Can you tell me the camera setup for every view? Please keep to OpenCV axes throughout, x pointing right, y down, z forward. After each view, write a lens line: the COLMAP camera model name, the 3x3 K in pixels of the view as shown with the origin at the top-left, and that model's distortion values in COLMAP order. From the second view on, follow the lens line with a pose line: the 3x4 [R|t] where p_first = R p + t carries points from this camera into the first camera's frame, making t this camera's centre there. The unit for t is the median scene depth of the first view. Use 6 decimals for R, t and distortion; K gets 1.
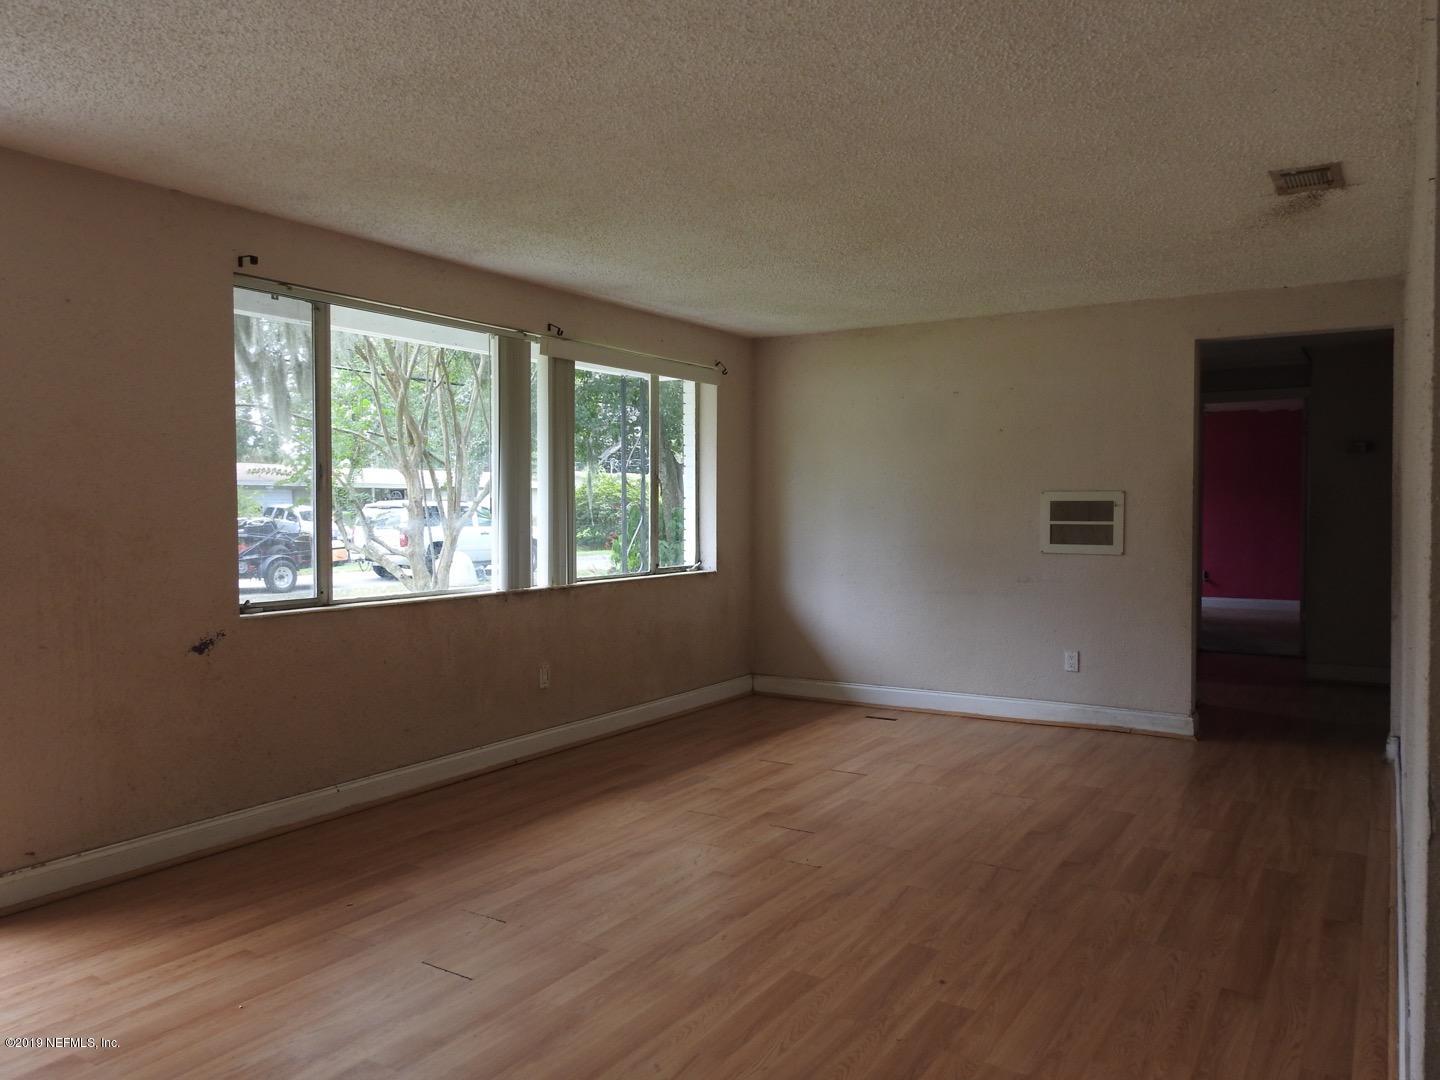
lens RADIAL K [[1041.6, 0, 720.0], [0, 1041.6, 540.0], [0, 0, 1]] dist [0.003721, 0.001919]
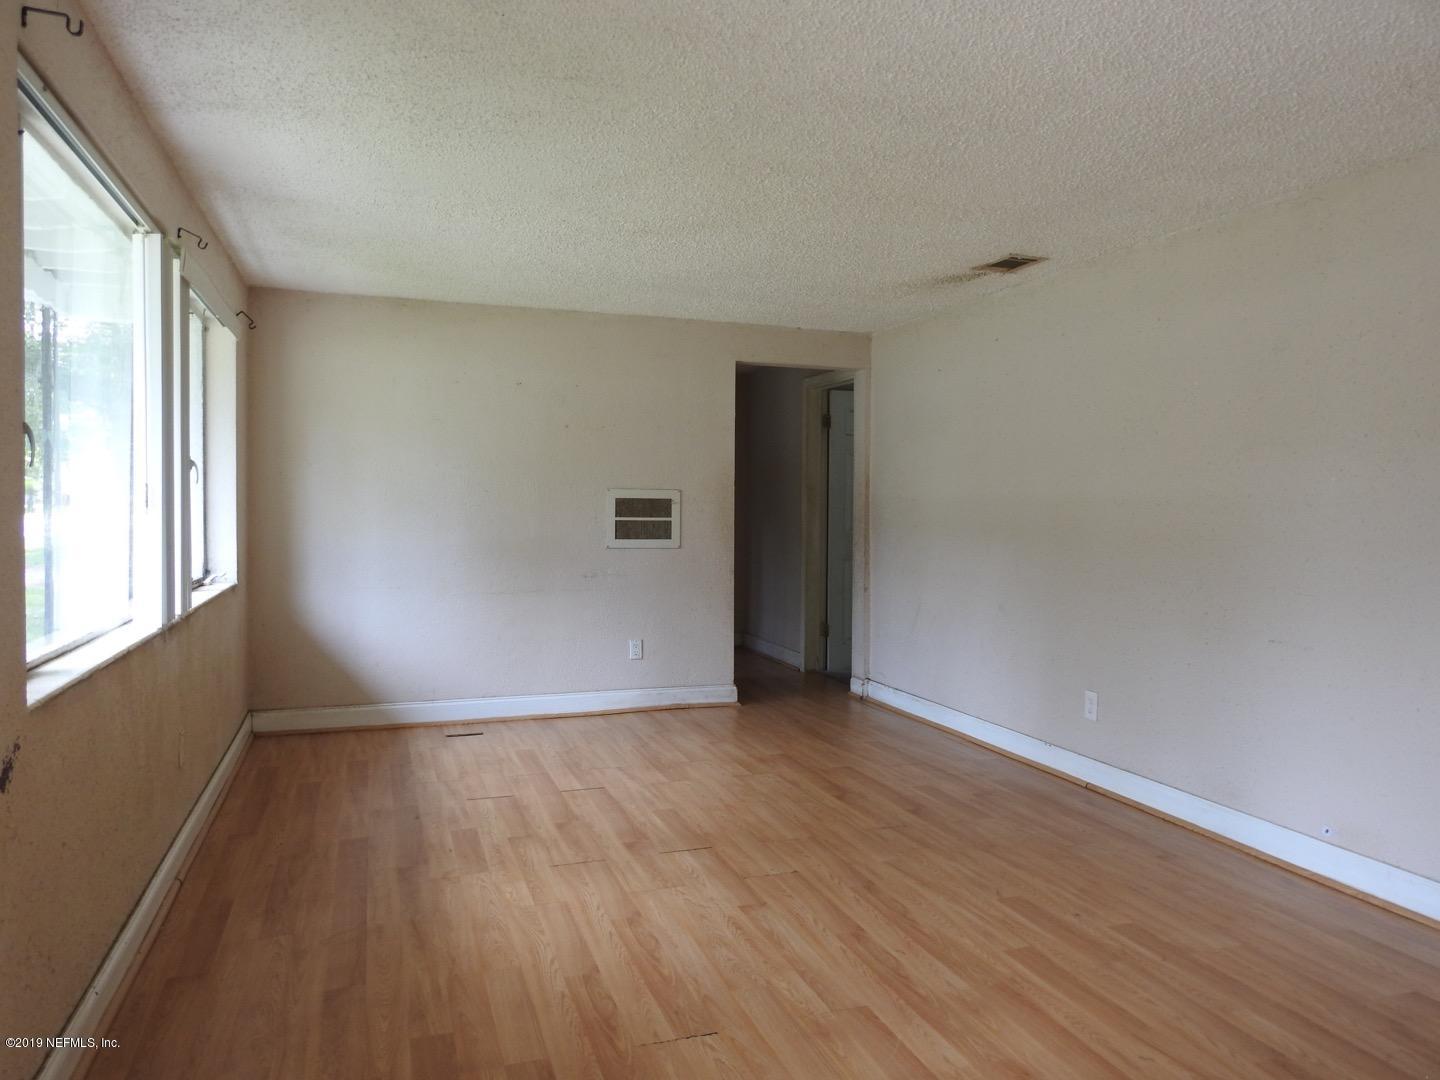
lens RADIAL K [[1041.6, 0, 720.0], [0, 1041.6, 540.0], [0, 0, 1]] dist [0.003721, 0.001919]
pose [[0.614469, -0.018175, 0.788732, -0.584446], [0.013731, 0.999830, 0.012342, -0.009245], [-0.788822, 0.003246, 0.614614, 0.369476]]
